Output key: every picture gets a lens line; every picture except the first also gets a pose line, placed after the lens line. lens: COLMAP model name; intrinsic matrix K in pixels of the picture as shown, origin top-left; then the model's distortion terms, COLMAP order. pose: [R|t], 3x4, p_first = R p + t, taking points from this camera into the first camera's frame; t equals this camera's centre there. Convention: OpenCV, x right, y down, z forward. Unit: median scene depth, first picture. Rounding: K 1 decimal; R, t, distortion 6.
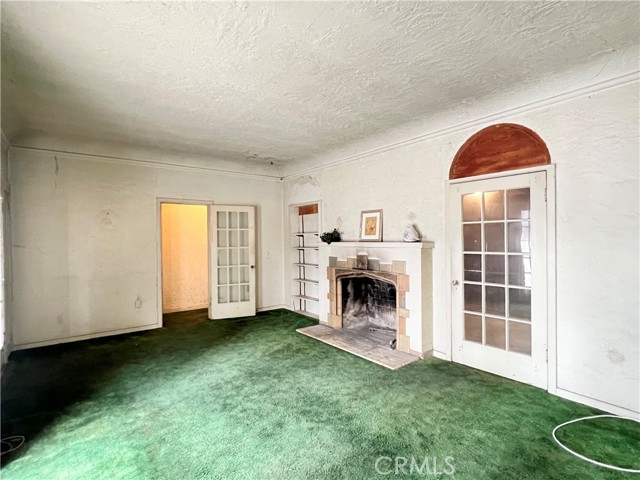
lens RADIAL K [[331.4, 0, 317.7], [0, 331.4, 239.2], [0, 0, 1]] dist [-0.002685, -0.000825]
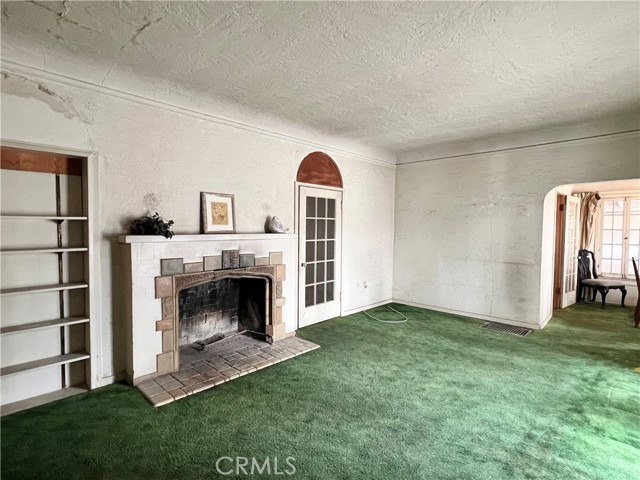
lens RADIAL K [[330.9, 0, 322.4], [0, 330.9, 240.1], [0, 0, 1]] dist [-0.002369, -0.000057]
pose [[-0.172897, -0.026821, 0.984575, -0.717043], [-0.001821, 0.999636, 0.026912, 0.002450], [-0.984938, 0.002860, -0.172883, 0.980676]]
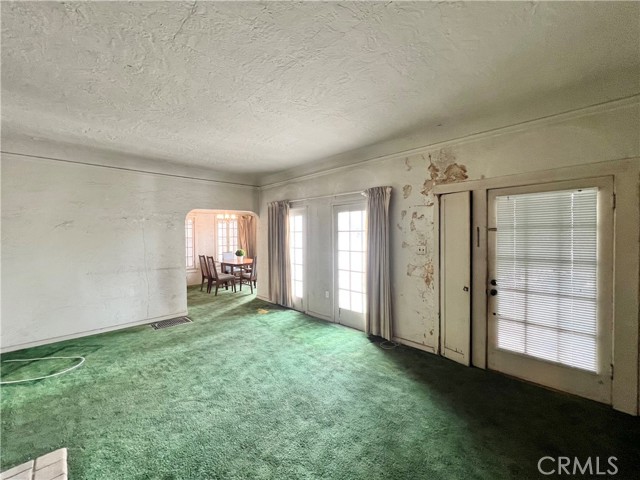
lens RADIAL K [[258.7, 0, 318.9], [0, 258.7, 240.0], [0, 0, 1]] dist [-0.001109, 0.000305]
pose [[-0.990701, 0.022300, -0.134218, -0.184753], [0.018549, 0.999403, 0.029137, -0.029021], [0.134788, 0.026377, -0.990523, 1.305057]]
